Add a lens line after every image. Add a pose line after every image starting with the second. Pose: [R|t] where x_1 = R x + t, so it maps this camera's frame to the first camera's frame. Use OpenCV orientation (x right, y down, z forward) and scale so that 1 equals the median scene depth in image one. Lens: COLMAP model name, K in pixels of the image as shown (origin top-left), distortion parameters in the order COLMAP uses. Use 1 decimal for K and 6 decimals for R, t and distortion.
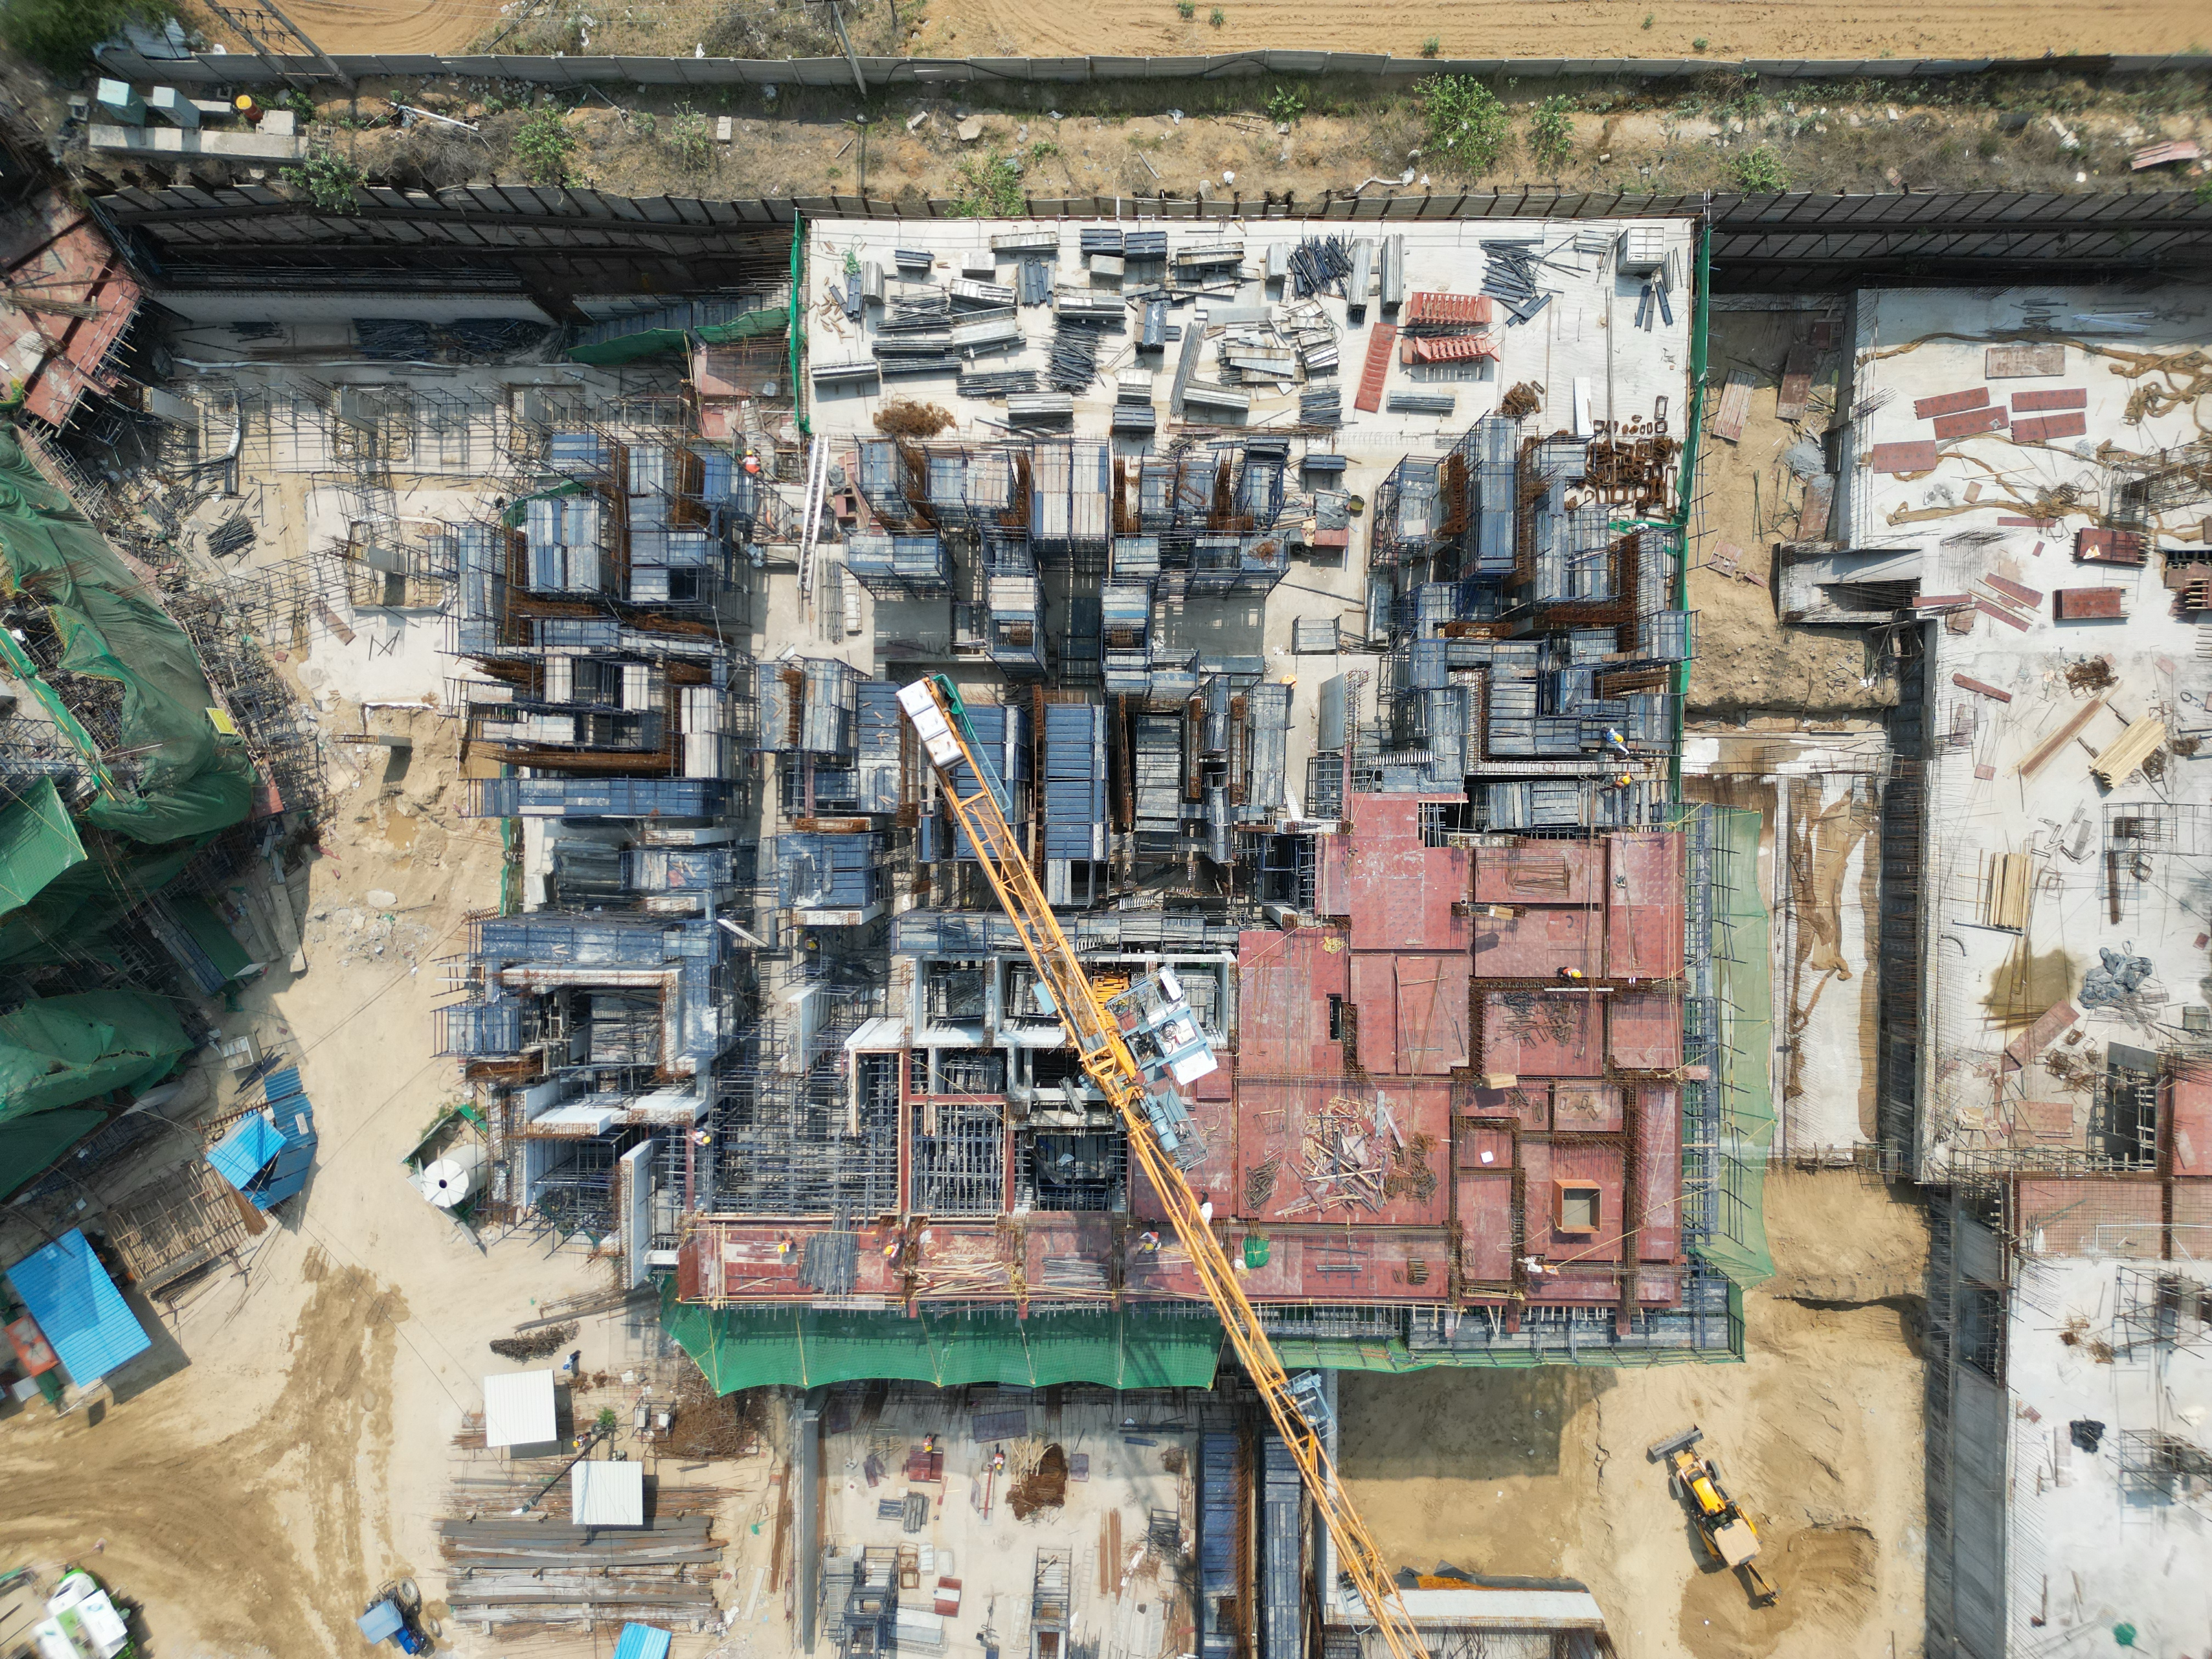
lens RADIAL K [[1542.2, 0, 1096.4], [0, 1542.2, 828.2], [0, 0, 1]] dist [0.069932, -0.067642]
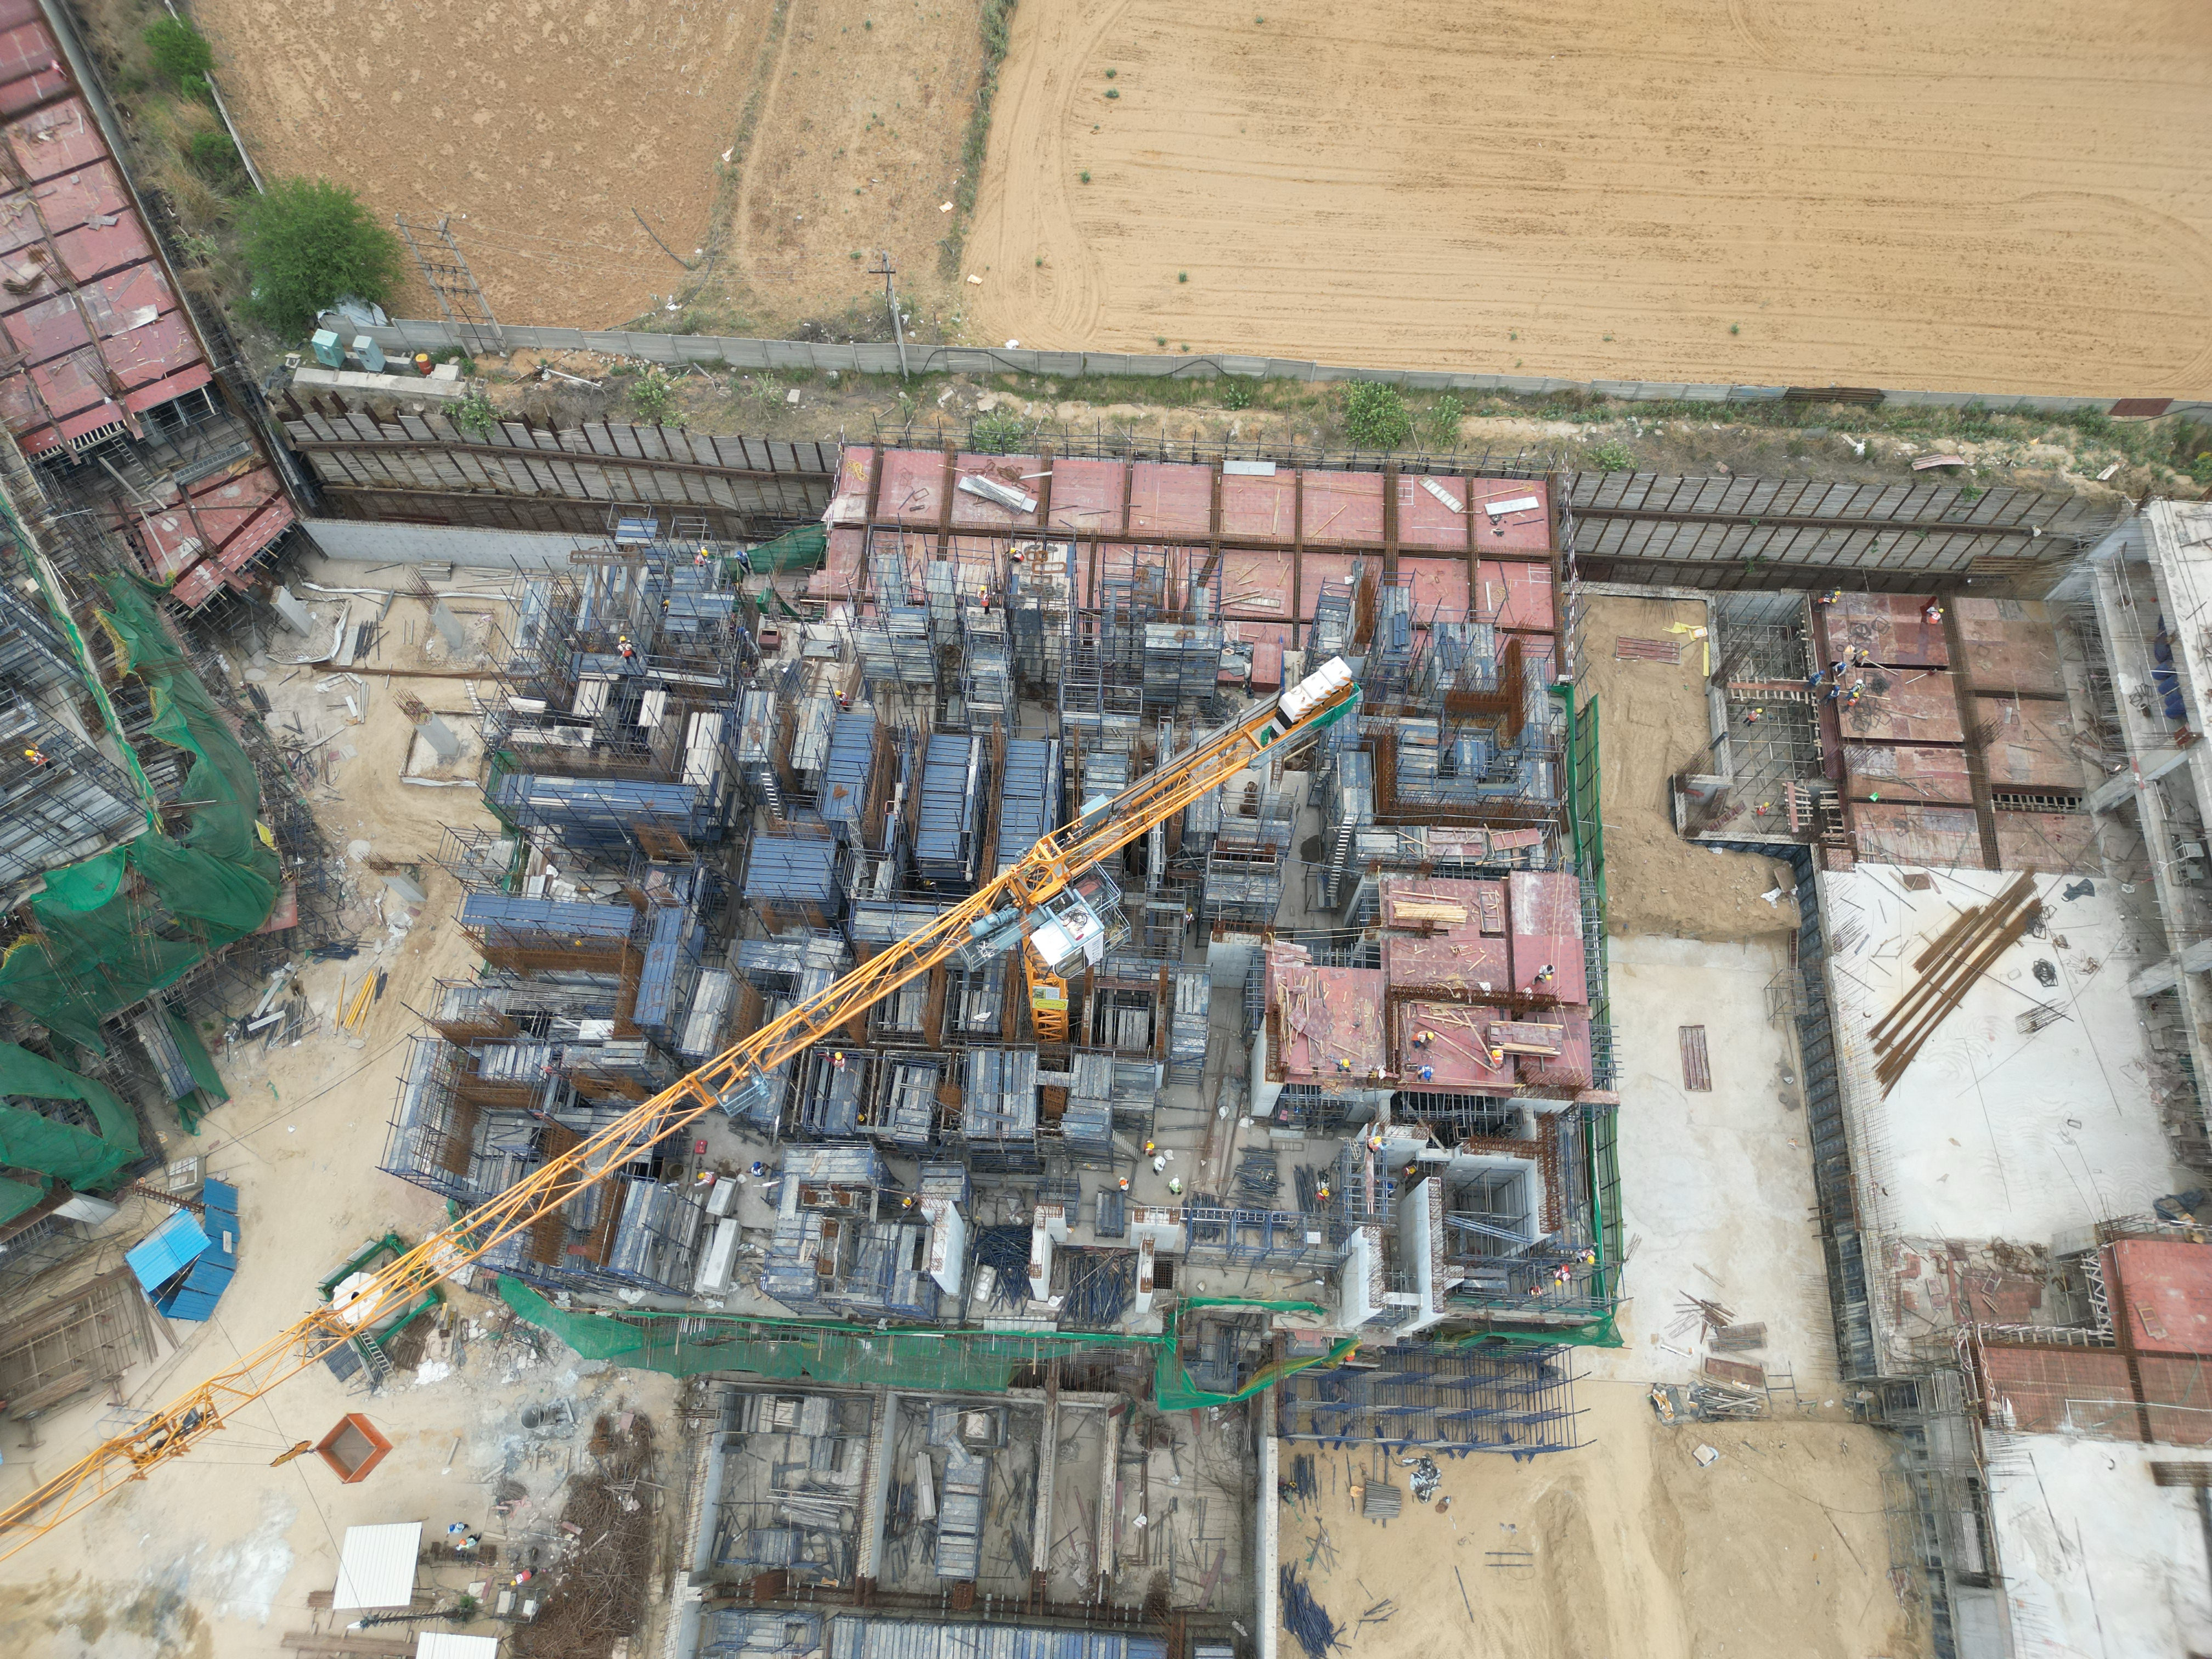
lens RADIAL K [[1563.3, 0, 1110.0], [0, 1563.3, 823.8], [0, 0, 1]] dist [0.047767, -0.037037]
pose [[0.998675, 0.050065, -0.011881, 0.050303], [-0.050536, 0.910892, -0.409538, 0.376831], [-0.009682, 0.409596, 0.912216, -0.023403]]
